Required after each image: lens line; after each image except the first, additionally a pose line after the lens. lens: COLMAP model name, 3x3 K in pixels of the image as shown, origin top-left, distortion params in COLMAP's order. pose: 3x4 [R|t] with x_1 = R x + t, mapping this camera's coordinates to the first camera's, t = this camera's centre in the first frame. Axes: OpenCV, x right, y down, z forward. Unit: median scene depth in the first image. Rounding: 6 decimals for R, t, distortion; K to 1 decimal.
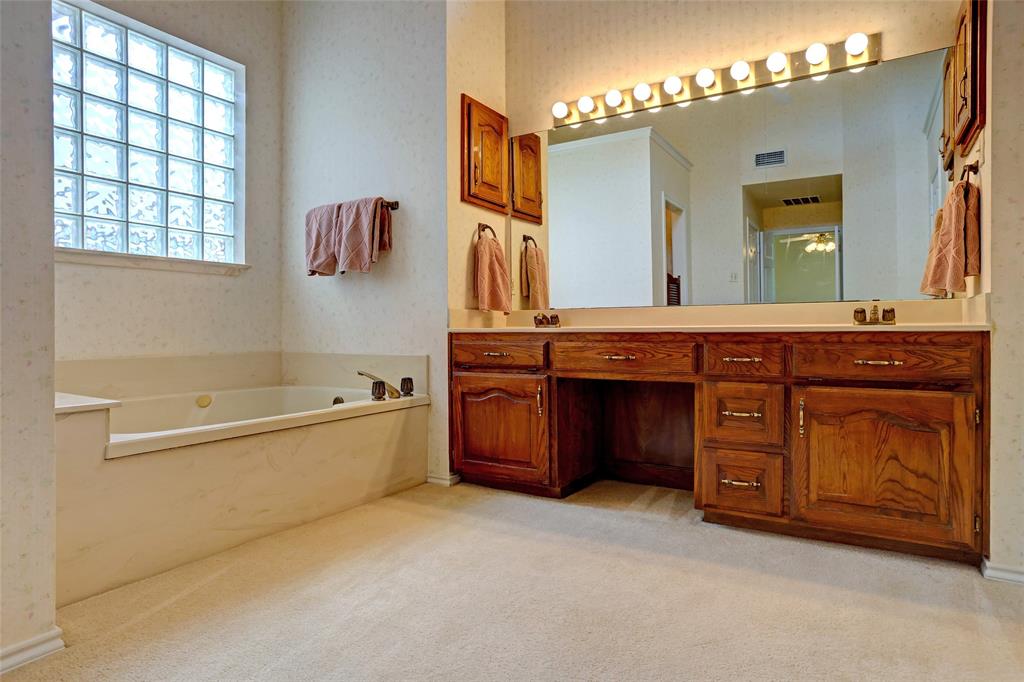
lens RADIAL K [[585.5, 0, 508.9], [0, 585.5, 337.9], [0, 0, 1]] dist [-0.047140, 0.029420]
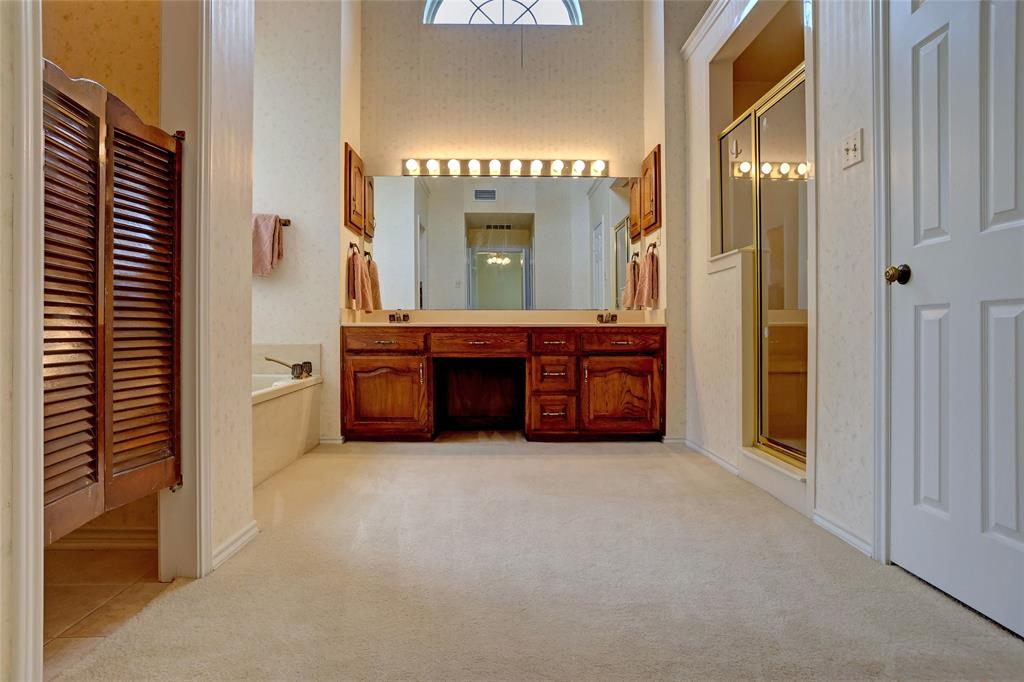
lens RADIAL K [[585.5, 0, 508.4], [0, 585.5, 331.2], [0, 0, 1]] dist [-0.047140, 0.029420]
pose [[0.841342, 0.001927, 0.540499, -0.548183], [0.001236, 0.999984, -0.005489, 0.010386], [-0.540501, 0.005287, 0.841327, -0.331367]]
